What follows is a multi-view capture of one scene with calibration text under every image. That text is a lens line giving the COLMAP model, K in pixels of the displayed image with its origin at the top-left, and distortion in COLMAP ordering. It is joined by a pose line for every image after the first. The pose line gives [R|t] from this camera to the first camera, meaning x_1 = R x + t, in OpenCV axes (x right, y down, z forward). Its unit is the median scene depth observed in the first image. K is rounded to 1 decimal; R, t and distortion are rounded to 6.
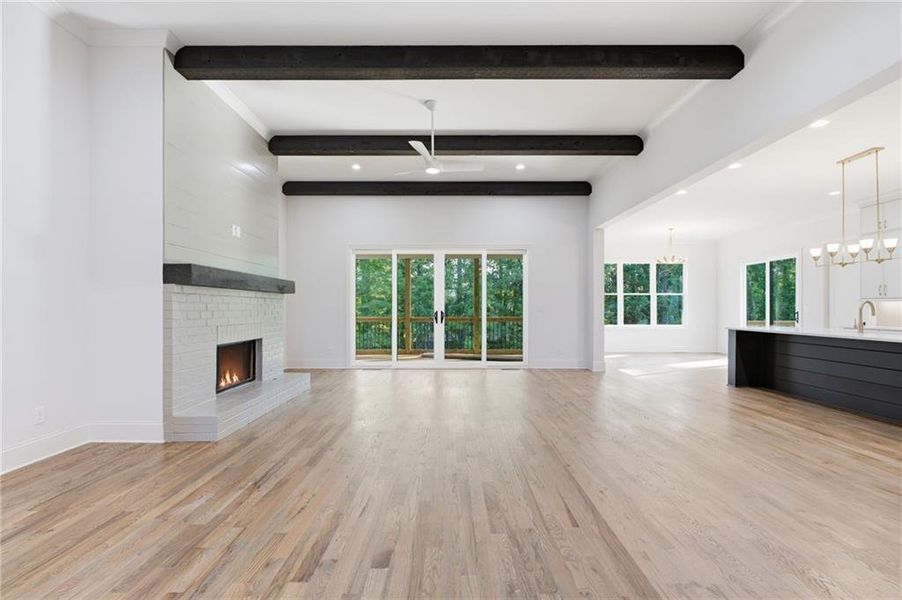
lens RADIAL K [[414.7, 0, 446.8], [0, 414.7, 307.2], [0, 0, 1]] dist [-0.004435, 0.000604]
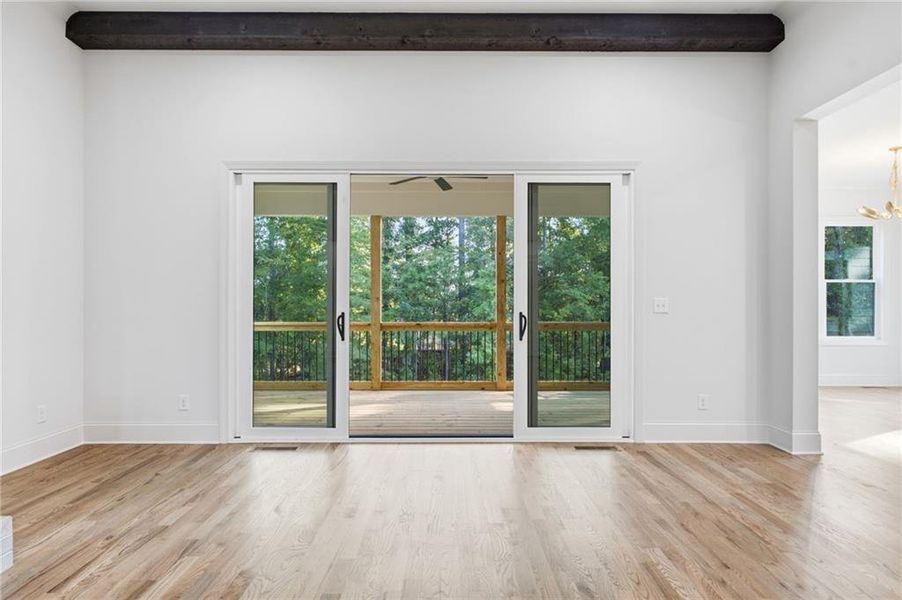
lens RADIAL K [[494.1, 0, 450.9], [0, 494.1, 304.1], [0, 0, 1]] dist [0.000805, -0.000162]
pose [[0.999884, 0.001248, 0.015194, -0.008292], [-0.001216, 0.999997, -0.002125, 0.001420], [-0.015196, 0.002107, 0.999882, 0.621366]]
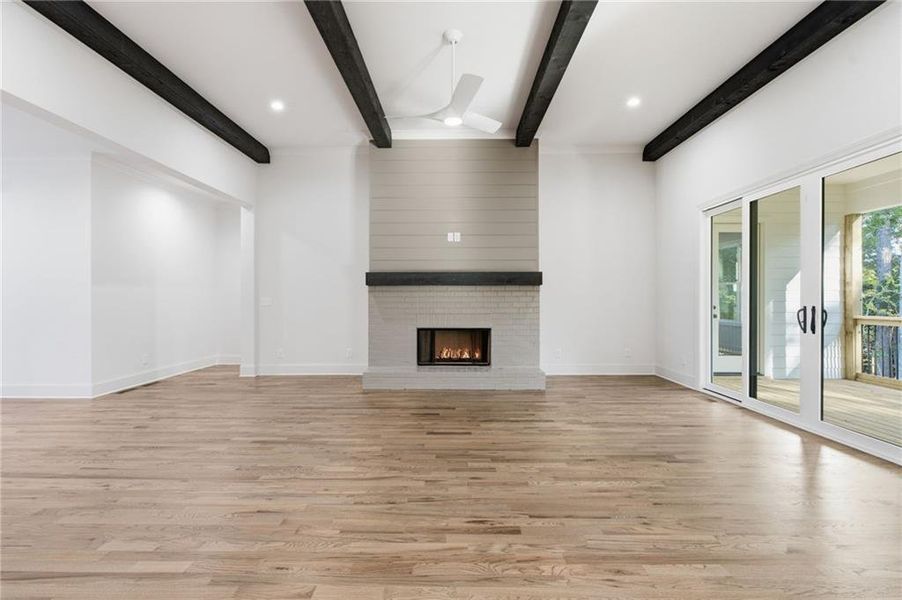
lens RADIAL K [[428.8, 0, 448.1], [0, 428.8, 302.6], [0, 0, 1]] dist [-0.005889, 0.000963]
pose [[-0.003594, 0.005920, -0.999976, 0.601791], [0.003859, 0.999975, 0.005906, 0.000263], [0.999986, -0.003837, -0.003617, 0.787482]]
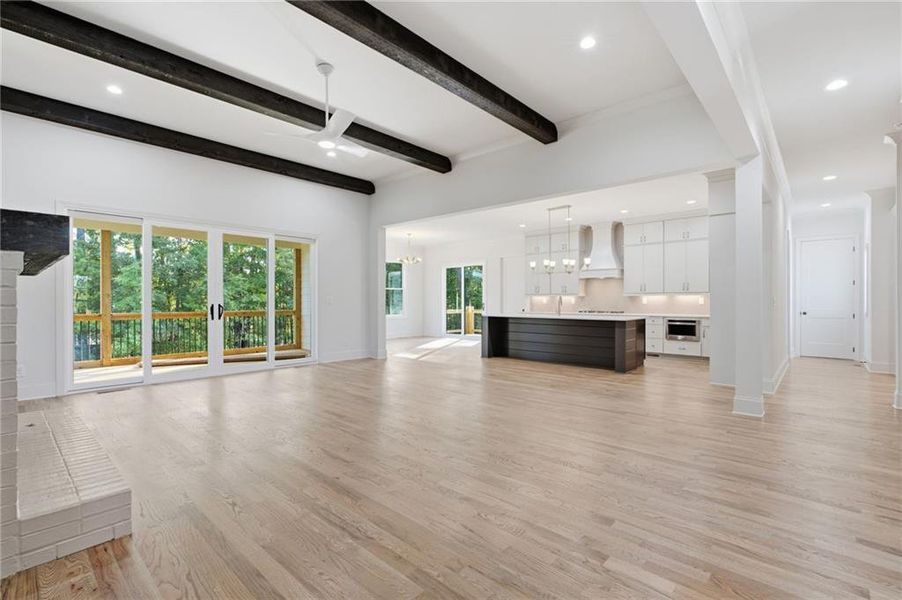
lens RADIAL K [[414.7, 0, 450.2], [0, 414.7, 300.8], [0, 0, 1]] dist [-0.004435, 0.000604]
pose [[0.668129, -0.000848, 0.744045, -0.407253], [-0.000926, 0.999998, 0.001971, 0.000543], [-0.744045, -0.002006, 0.668126, 0.172066]]
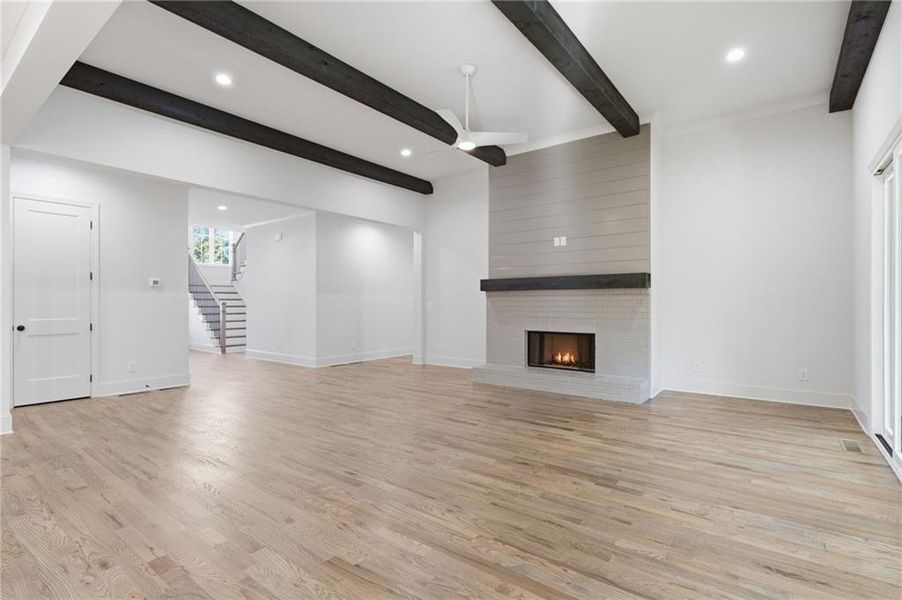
lens RADIAL K [[428.8, 0, 455.3], [0, 428.8, 302.2], [0, 0, 1]] dist [-0.005889, 0.000963]
pose [[-0.593230, -0.001892, -0.805031, 0.554810], [0.002922, 0.999986, -0.004504, -0.000151], [0.805028, -0.005024, -0.593216, 1.197912]]
